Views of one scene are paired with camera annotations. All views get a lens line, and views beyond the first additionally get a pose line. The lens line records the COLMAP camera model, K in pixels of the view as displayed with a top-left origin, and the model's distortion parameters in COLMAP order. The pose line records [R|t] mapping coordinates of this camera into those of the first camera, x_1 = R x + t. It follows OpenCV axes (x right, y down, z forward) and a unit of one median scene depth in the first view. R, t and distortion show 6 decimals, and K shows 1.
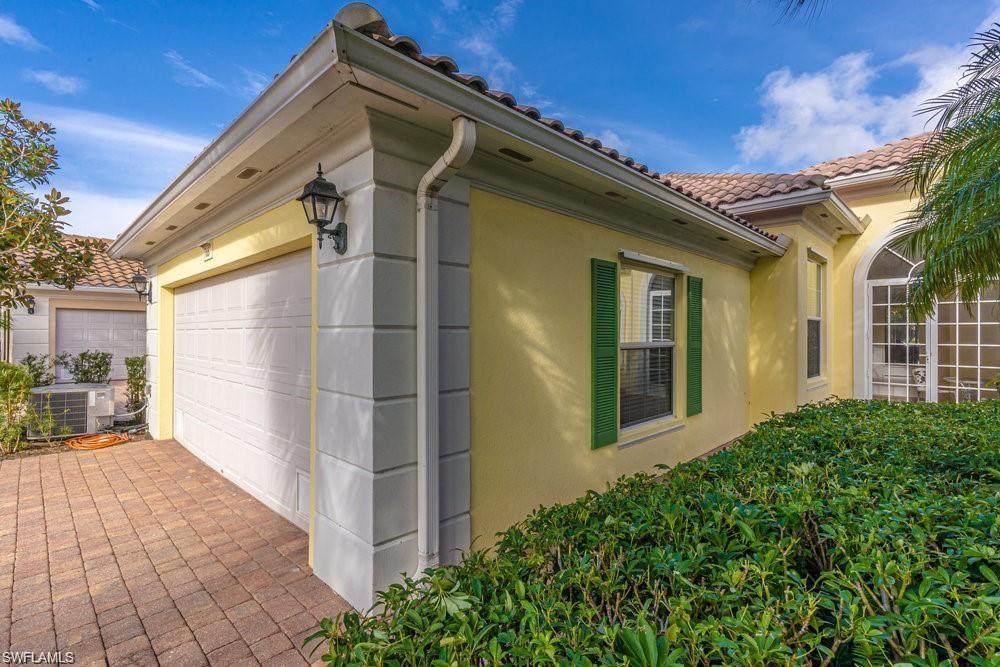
lens RADIAL K [[461.6, 0, 500.3], [0, 461.6, 333.3], [0, 0, 1]] dist [-0.004514, -0.000579]
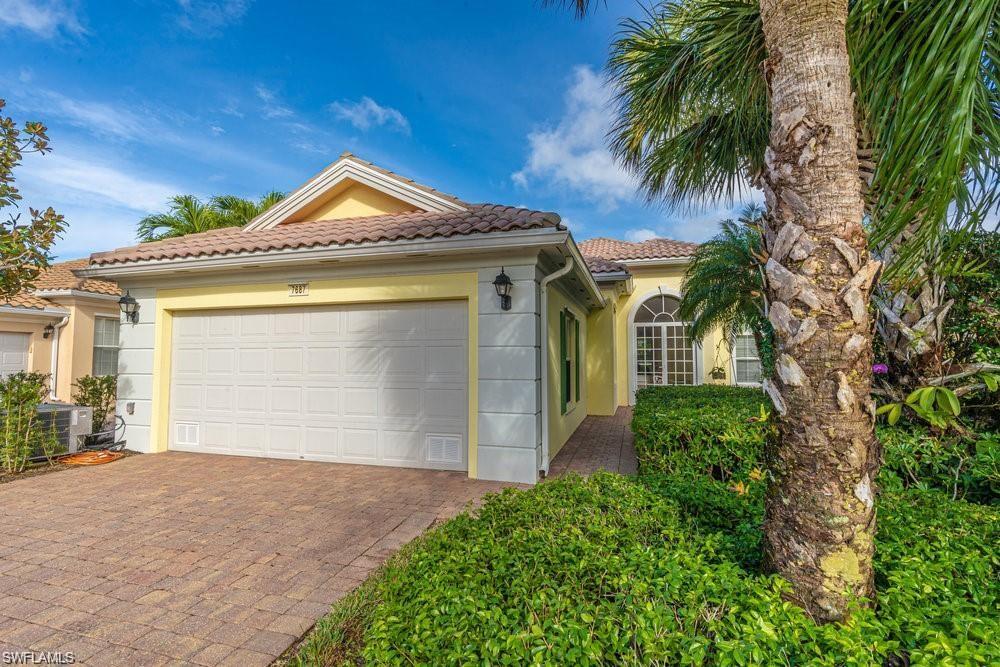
lens RADIAL K [[461.6, 0, 499.8], [0, 461.6, 331.7], [0, 0, 1]] dist [-0.004514, -0.000579]
pose [[0.882438, 0.025449, 0.469740, -0.555773], [0.002480, 0.998270, -0.058742, 0.017694], [-0.470423, 0.053001, 0.880848, -0.323808]]
